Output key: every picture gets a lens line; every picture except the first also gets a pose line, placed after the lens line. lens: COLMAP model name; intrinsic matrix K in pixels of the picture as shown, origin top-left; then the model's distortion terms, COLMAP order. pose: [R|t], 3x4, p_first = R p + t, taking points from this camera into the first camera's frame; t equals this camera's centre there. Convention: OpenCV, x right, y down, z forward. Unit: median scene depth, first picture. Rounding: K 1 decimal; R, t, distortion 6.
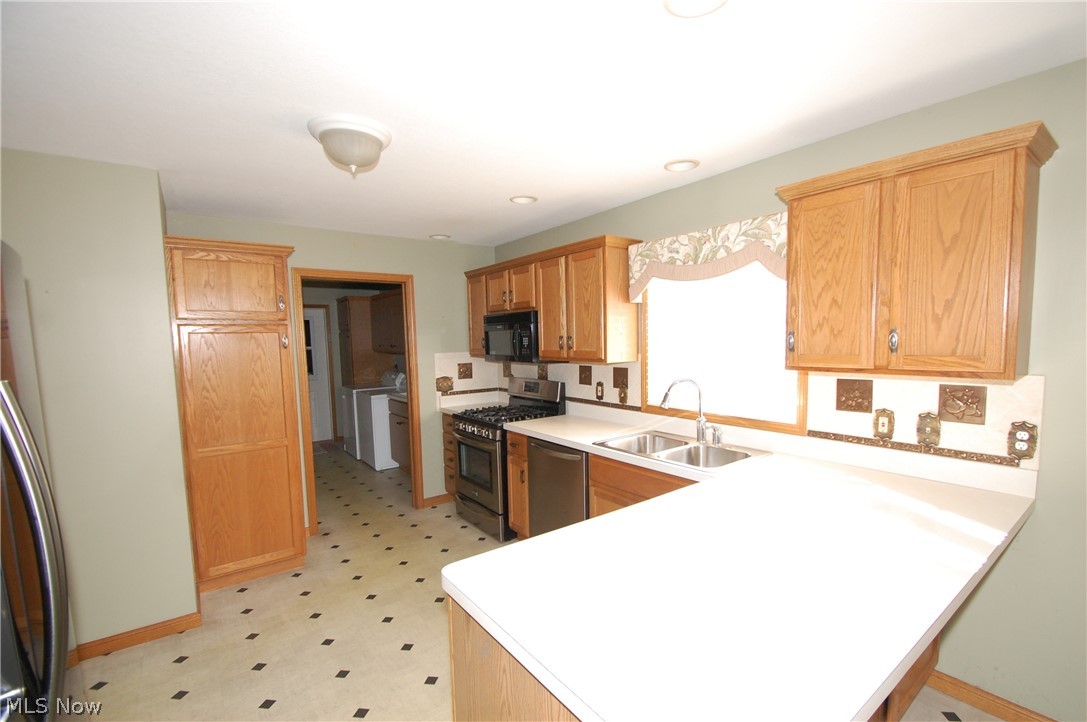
lens RADIAL K [[476.8, 0, 556.5], [0, 476.8, 379.6], [0, 0, 1]] dist [0.011257, -0.014008]
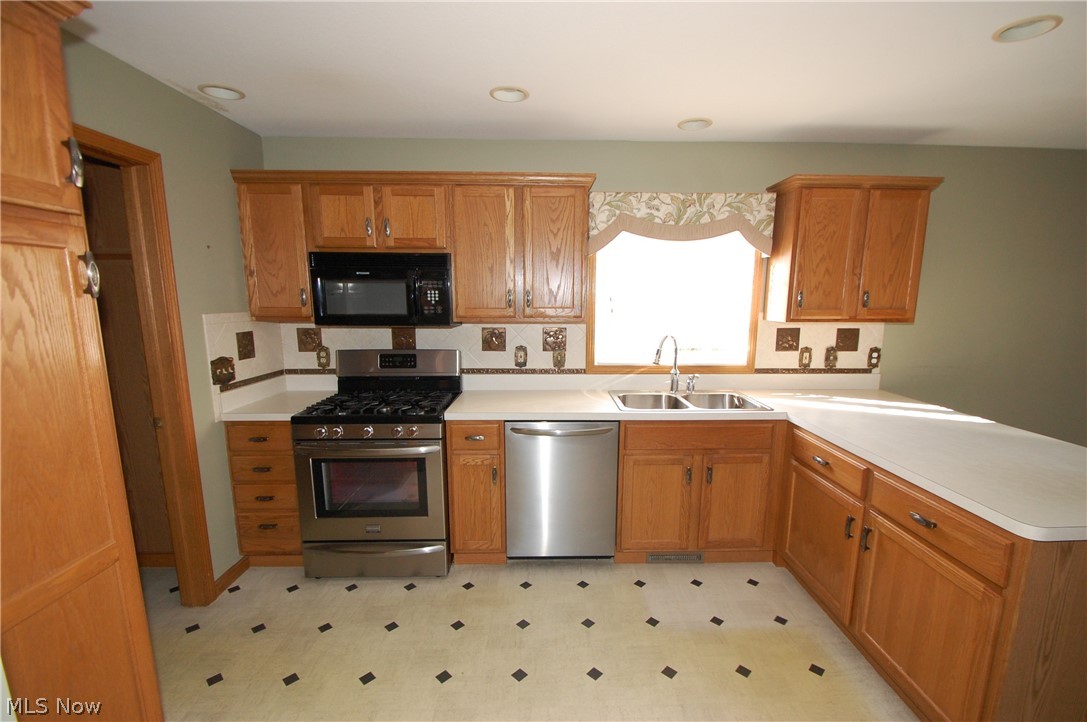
lens RADIAL K [[476.8, 0, 556.5], [0, 476.8, 379.6], [0, 0, 1]] dist [0.011257, -0.014008]
pose [[0.587141, -0.113735, 0.801454, -0.721318], [0.056015, 0.993415, 0.099940, -0.022291], [-0.807544, -0.013786, 0.589646, 0.570021]]
